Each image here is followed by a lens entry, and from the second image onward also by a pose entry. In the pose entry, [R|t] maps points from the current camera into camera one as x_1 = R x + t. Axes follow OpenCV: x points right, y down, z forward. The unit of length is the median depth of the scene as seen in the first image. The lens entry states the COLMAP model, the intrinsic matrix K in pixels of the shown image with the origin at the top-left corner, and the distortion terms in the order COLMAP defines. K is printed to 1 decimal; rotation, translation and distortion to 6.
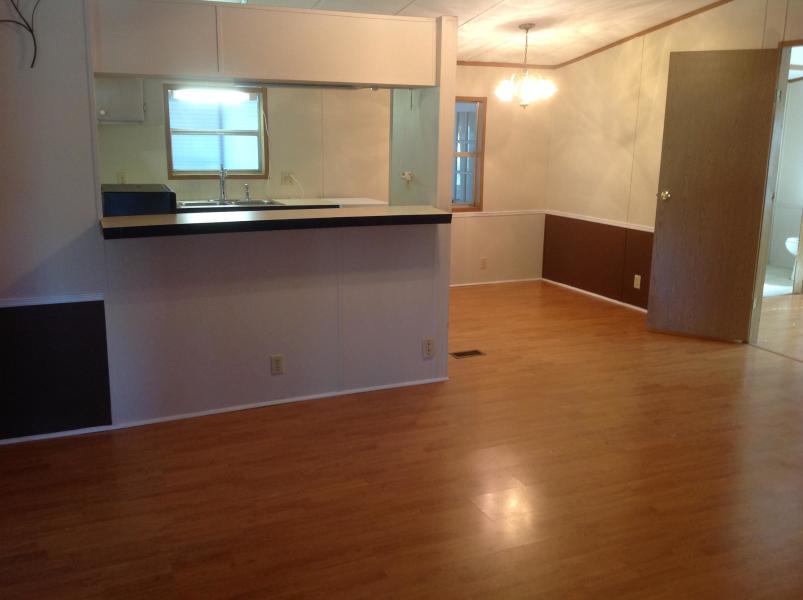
lens RADIAL K [[761.3, 0, 401.5], [0, 761.3, 300.0], [0, 0, 1]] dist [0.148945, -0.287348]
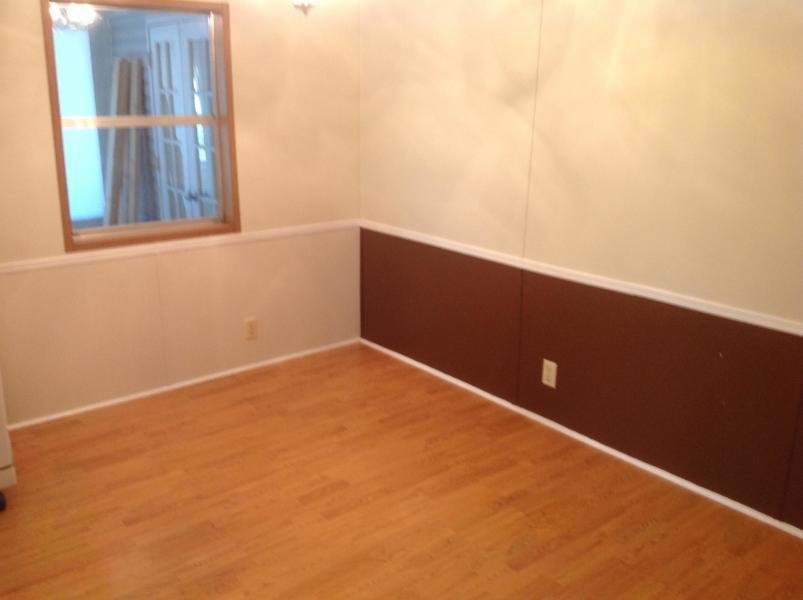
lens RADIAL K [[761.3, 0, 401.5], [0, 761.3, 300.0], [0, 0, 1]] dist [0.148945, -0.287348]
pose [[0.964663, -0.073783, 0.252944, 0.084662], [0.057563, 0.995818, 0.070946, -0.112295], [-0.257121, -0.053878, 0.964876, 0.526875]]
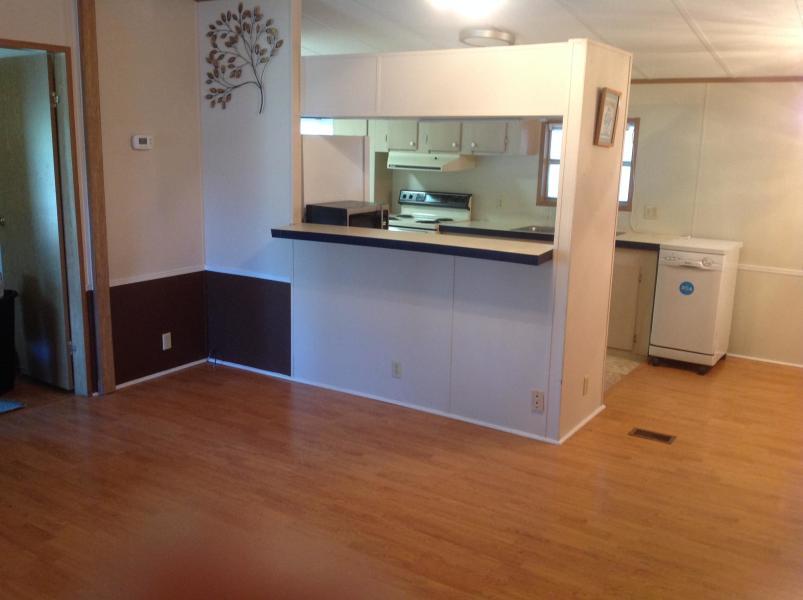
lens RADIAL K [[761.3, 0, 401.5], [0, 761.3, 300.0], [0, 0, 1]] dist [0.148945, -0.287348]
pose [[0.535771, 0.168720, -0.827335, 0.470314], [-0.198732, 0.977504, 0.070648, -0.059034], [0.820643, 0.126567, 0.557248, 0.238470]]
